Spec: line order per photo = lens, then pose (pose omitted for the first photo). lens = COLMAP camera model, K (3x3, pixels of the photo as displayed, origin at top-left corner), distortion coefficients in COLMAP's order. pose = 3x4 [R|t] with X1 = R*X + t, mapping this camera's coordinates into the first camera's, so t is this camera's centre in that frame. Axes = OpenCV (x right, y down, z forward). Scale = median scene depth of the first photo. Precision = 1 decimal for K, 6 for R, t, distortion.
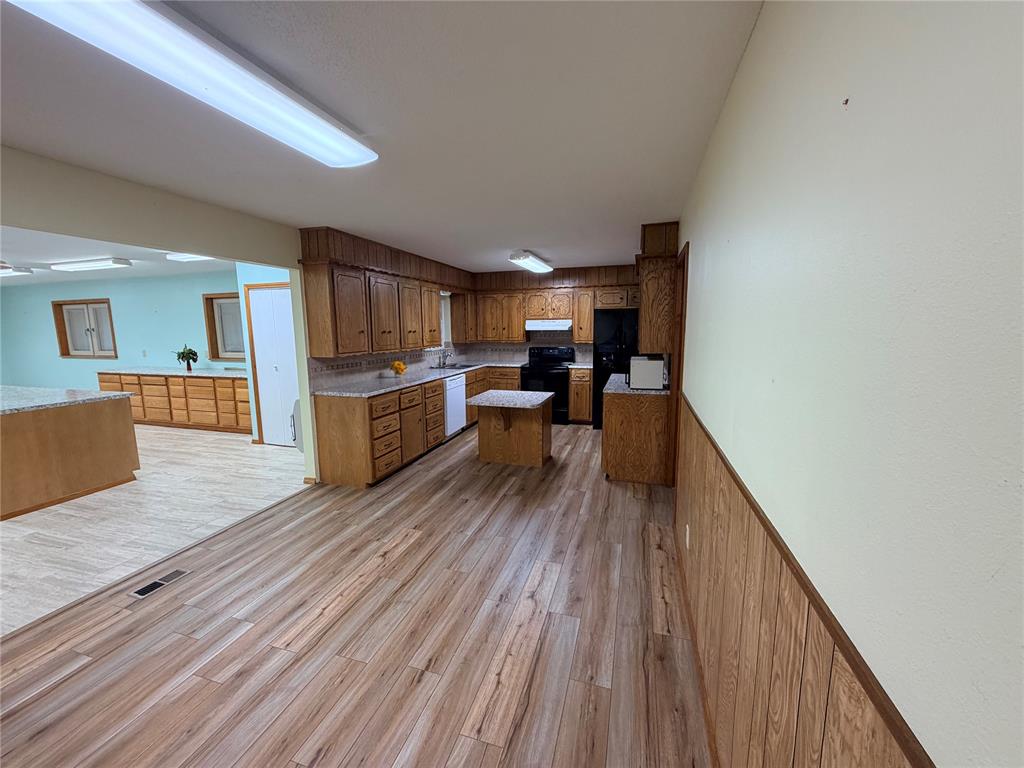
lens RADIAL K [[405.7, 0, 512.3], [0, 405.7, 381.3], [0, 0, 1]] dist [-0.001001, 0.000212]
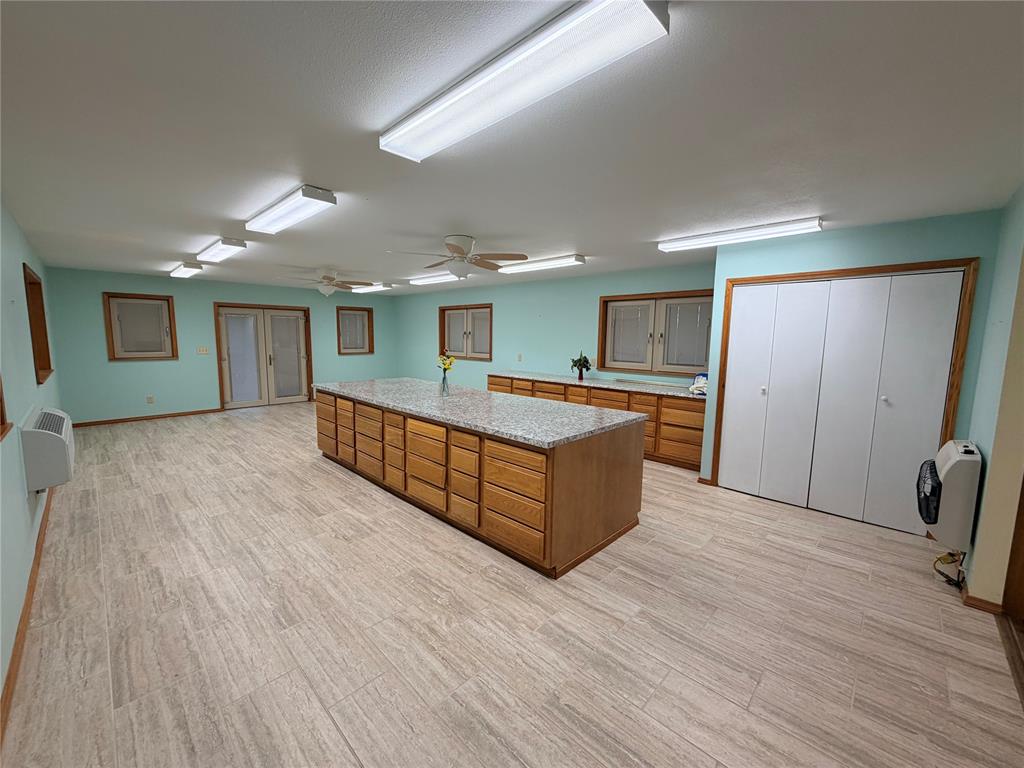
lens RADIAL K [[405.7, 0, 511.5], [0, 405.7, 380.0], [0, 0, 1]] dist [-0.001001, 0.000212]
pose [[0.886701, 0.074394, -0.456319, -0.618456], [-0.087930, 0.996091, -0.008468, -0.005071], [0.453906, 0.047633, 0.889776, 0.132566]]
